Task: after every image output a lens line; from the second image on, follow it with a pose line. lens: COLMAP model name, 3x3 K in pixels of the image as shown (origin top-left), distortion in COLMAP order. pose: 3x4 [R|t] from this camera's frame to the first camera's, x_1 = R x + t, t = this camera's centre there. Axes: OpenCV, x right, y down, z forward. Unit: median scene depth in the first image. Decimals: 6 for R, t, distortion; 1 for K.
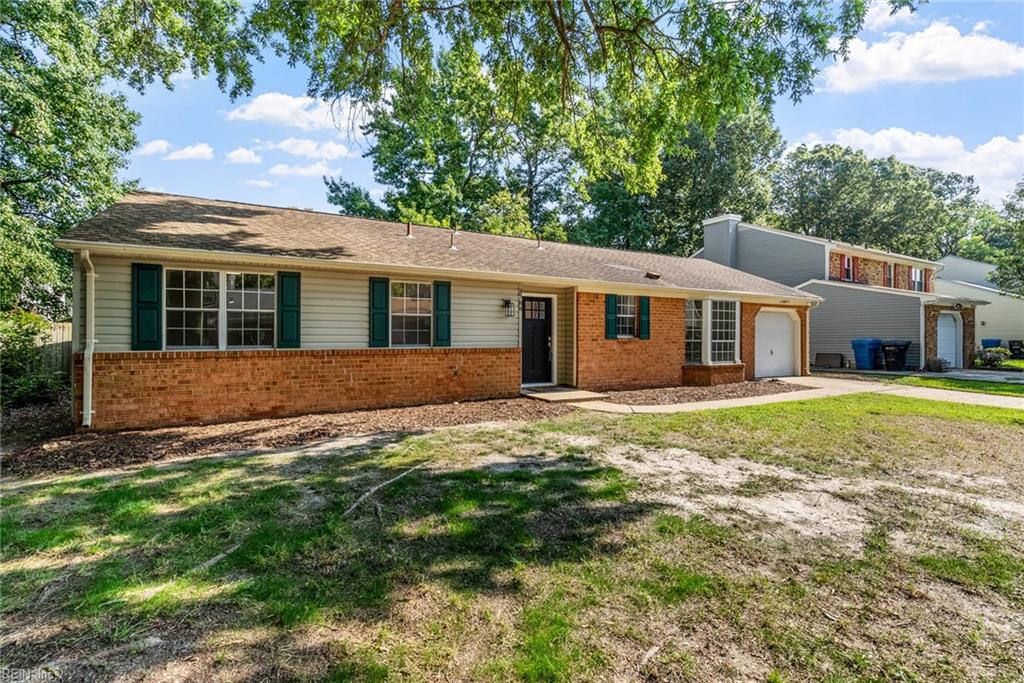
lens RADIAL K [[468.4, 0, 513.5], [0, 468.4, 345.0], [0, 0, 1]] dist [-0.004246, 0.002465]
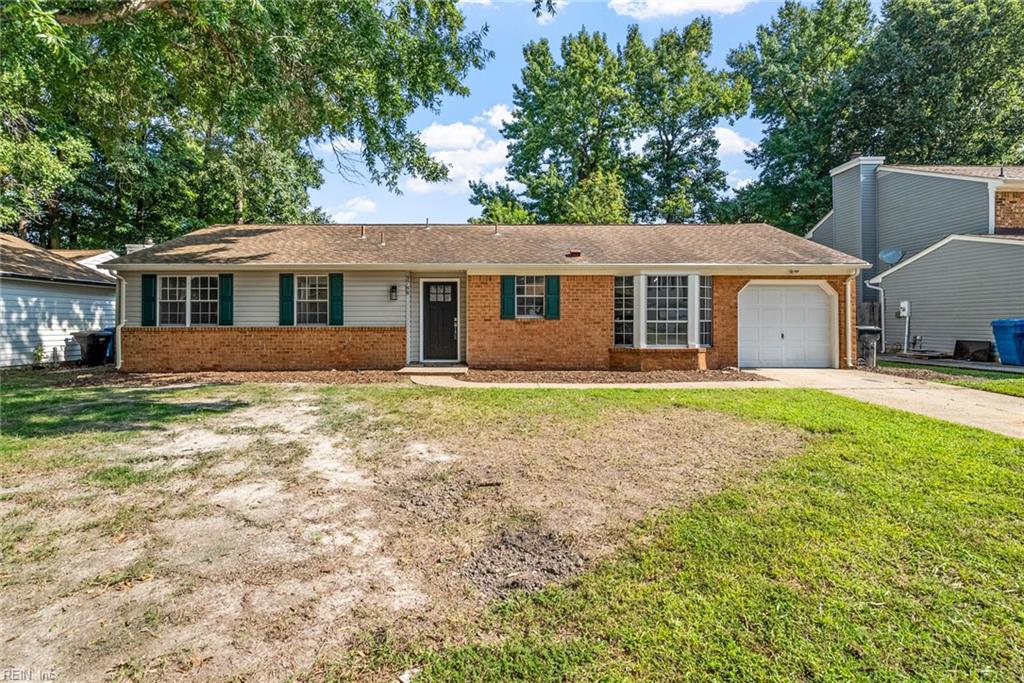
lens RADIAL K [[468.4, 0, 527.5], [0, 468.4, 315.1], [0, 0, 1]] dist [-0.004246, 0.002465]
pose [[0.874130, -0.002135, -0.485687, 0.757295], [-0.005869, 0.999871, -0.014957, -0.006857], [0.485656, 0.015925, 0.874005, 0.125475]]
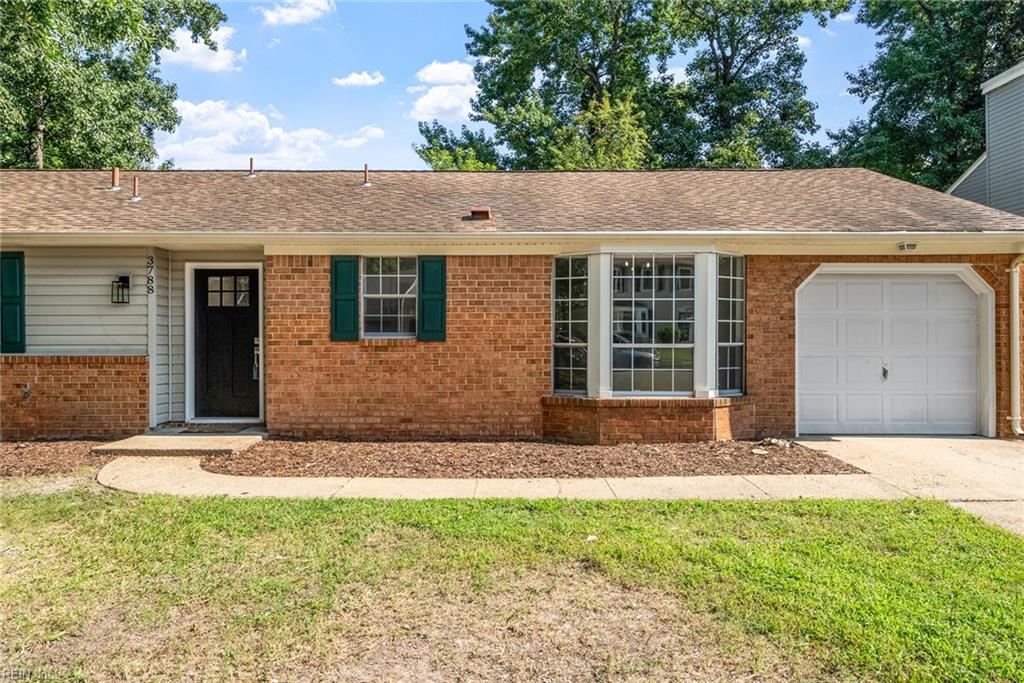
lens RADIAL K [[700.4, 0, 513.6], [0, 700.4, 335.3], [0, 0, 1]] dist [0.018365, -0.010412]
pose [[0.868879, 0.002236, -0.495020, 0.778242], [-0.006109, 0.999962, -0.006205, -0.015859], [0.494987, 0.008416, 0.868859, 0.414834]]
